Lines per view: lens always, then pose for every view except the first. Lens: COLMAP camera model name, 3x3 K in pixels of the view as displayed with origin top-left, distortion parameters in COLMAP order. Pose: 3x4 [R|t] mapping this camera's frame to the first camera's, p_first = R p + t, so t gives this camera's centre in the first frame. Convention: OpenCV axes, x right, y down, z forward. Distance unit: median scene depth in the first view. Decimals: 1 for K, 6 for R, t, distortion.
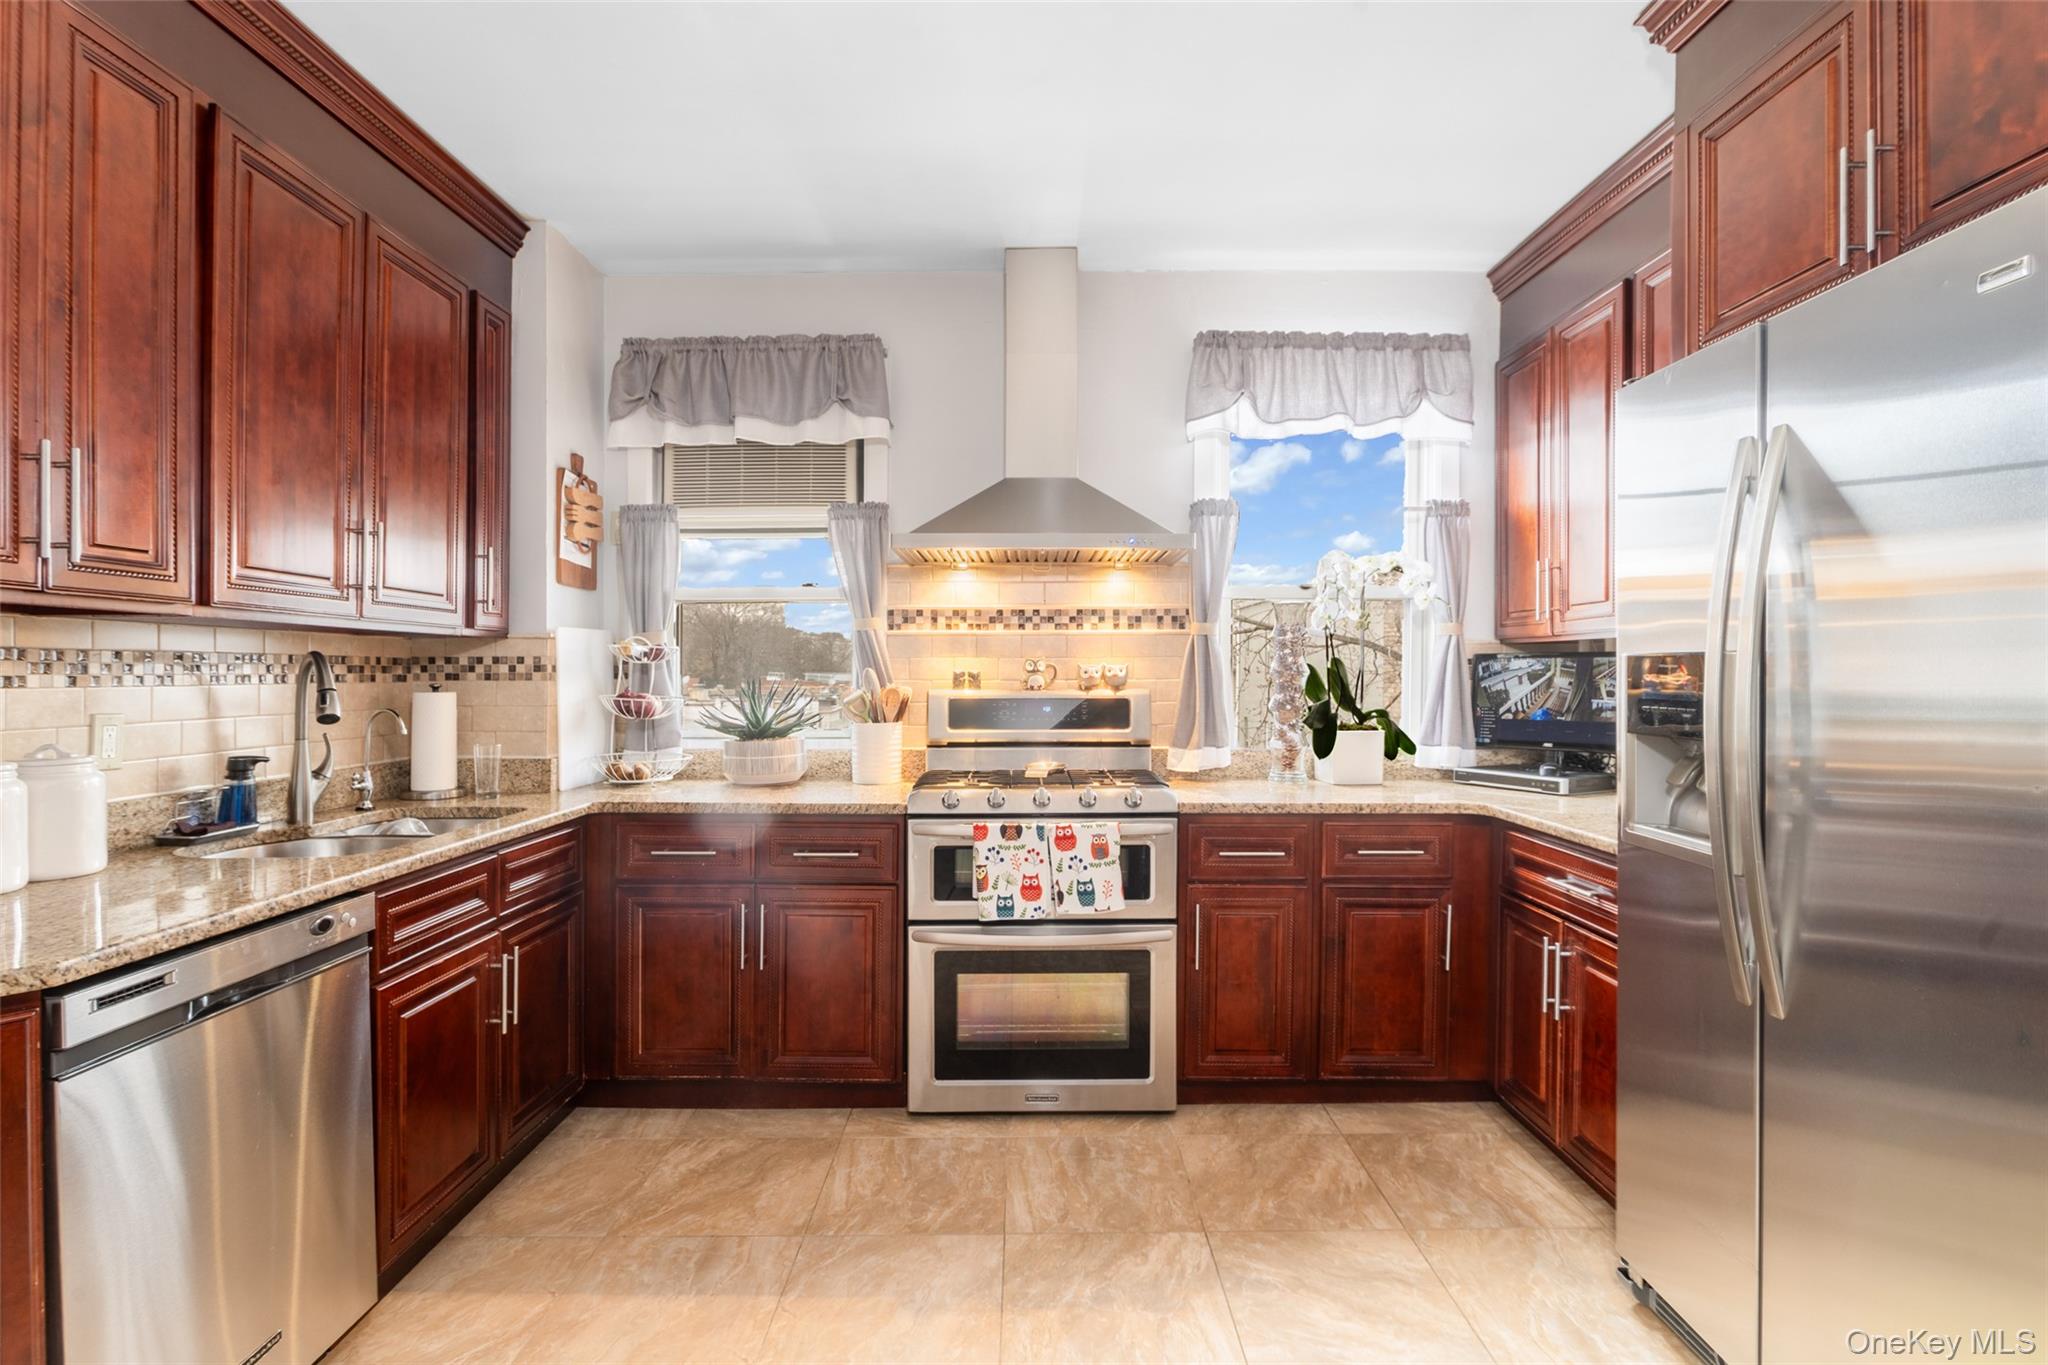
lens RADIAL K [[981.5, 0, 1010.5], [0, 981.5, 677.6], [0, 0, 1]] dist [-0.019958, 0.005321]
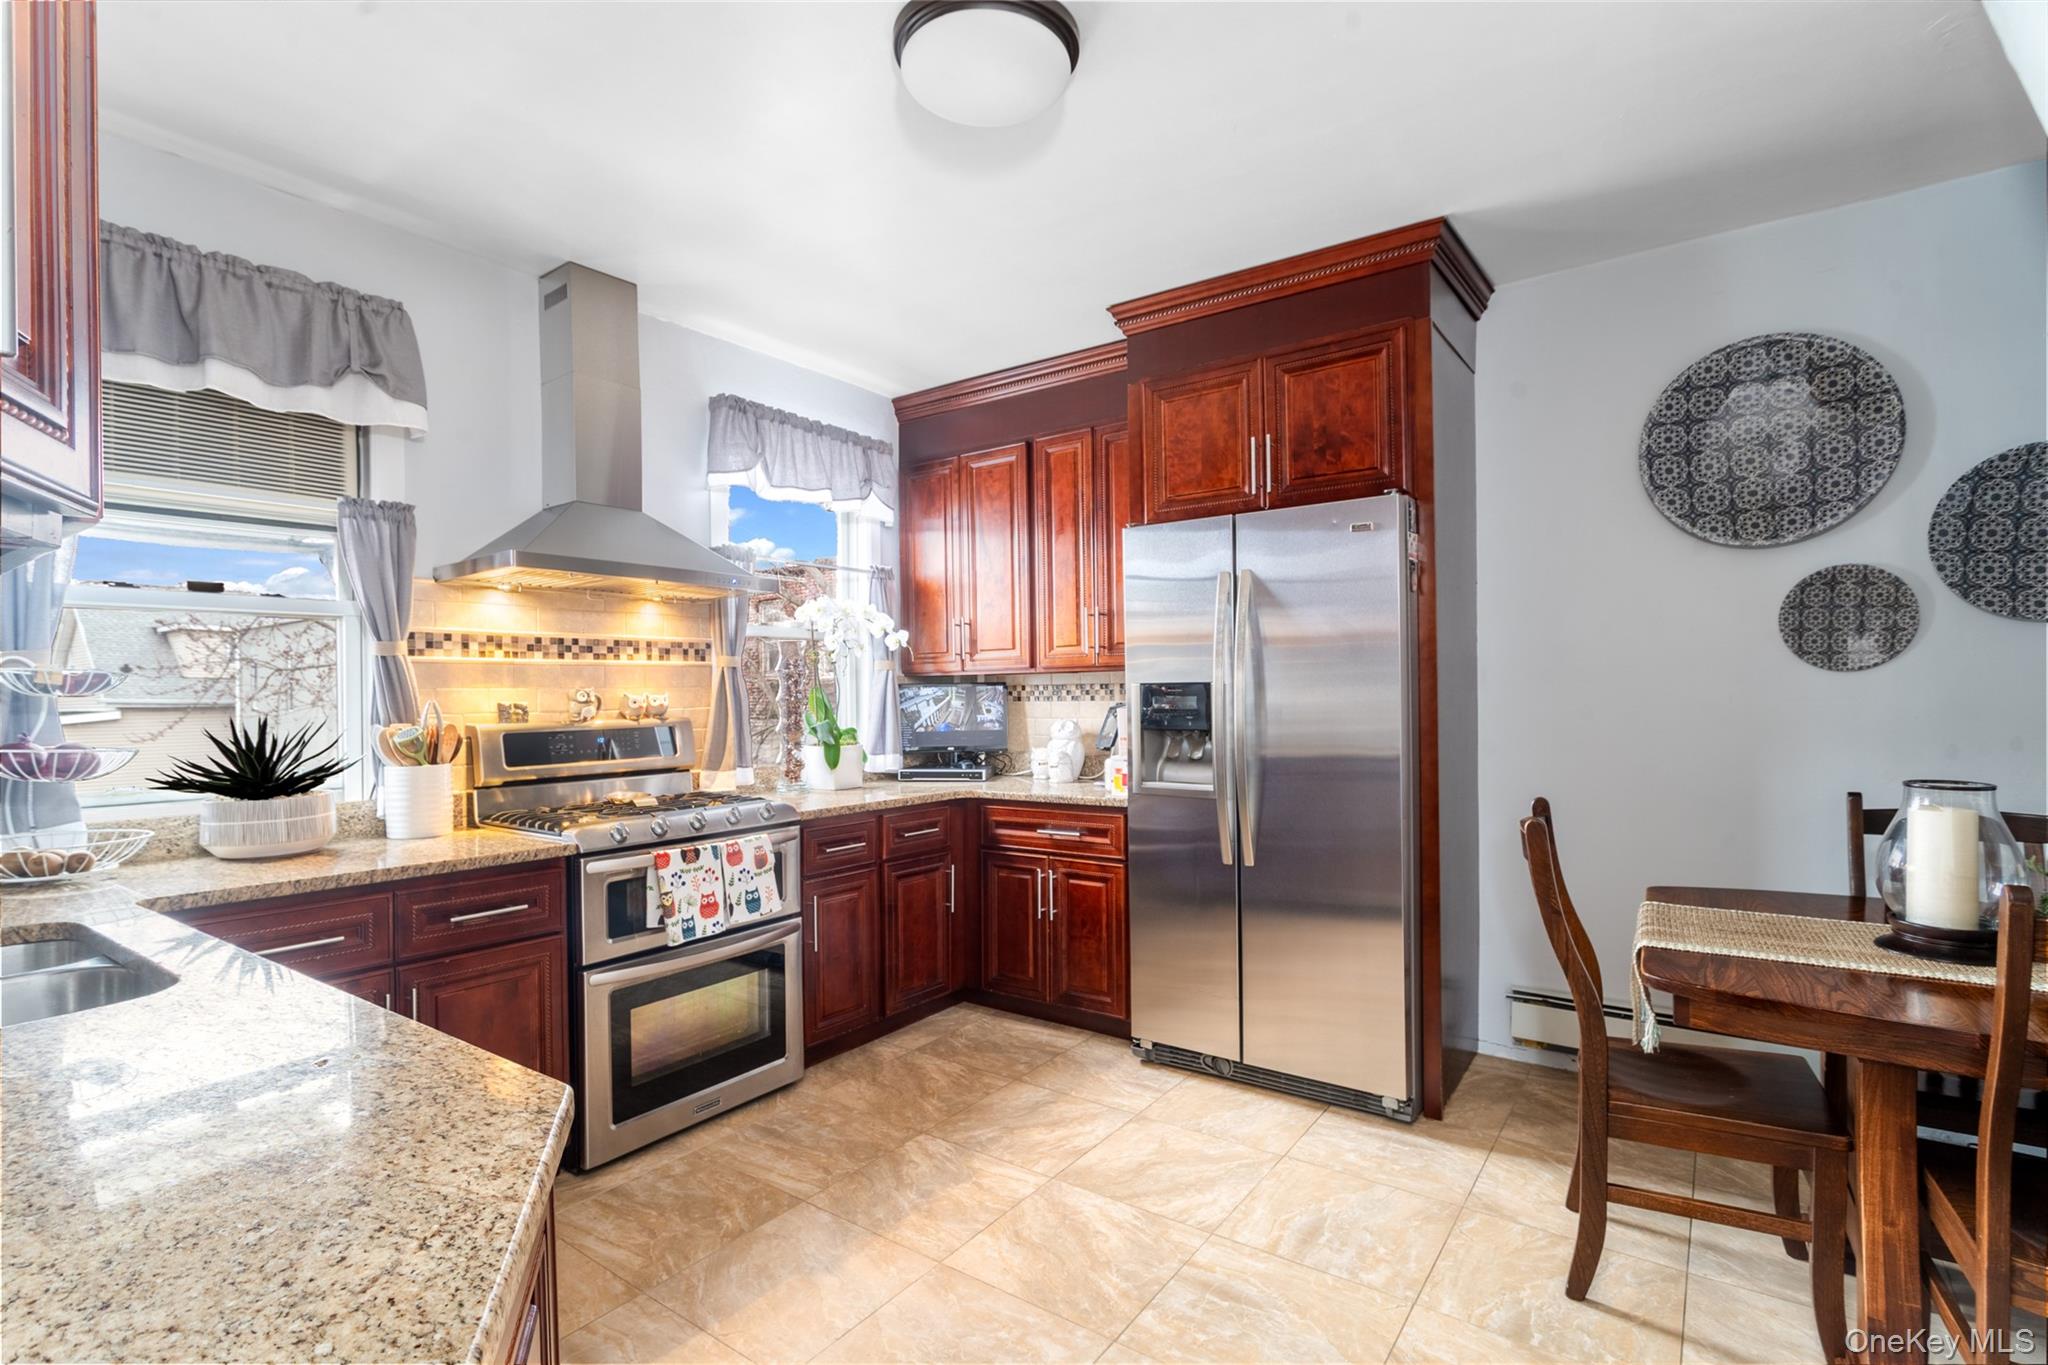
lens RADIAL K [[981.5, 0, 992.0], [0, 981.5, 702.0], [0, 0, 1]] dist [-0.019958, 0.005321]
pose [[0.591145, -0.014142, 0.806441, -0.628532], [0.019682, 0.999801, 0.003105, -0.001932], [-0.806325, 0.014037, 0.591306, 0.125020]]
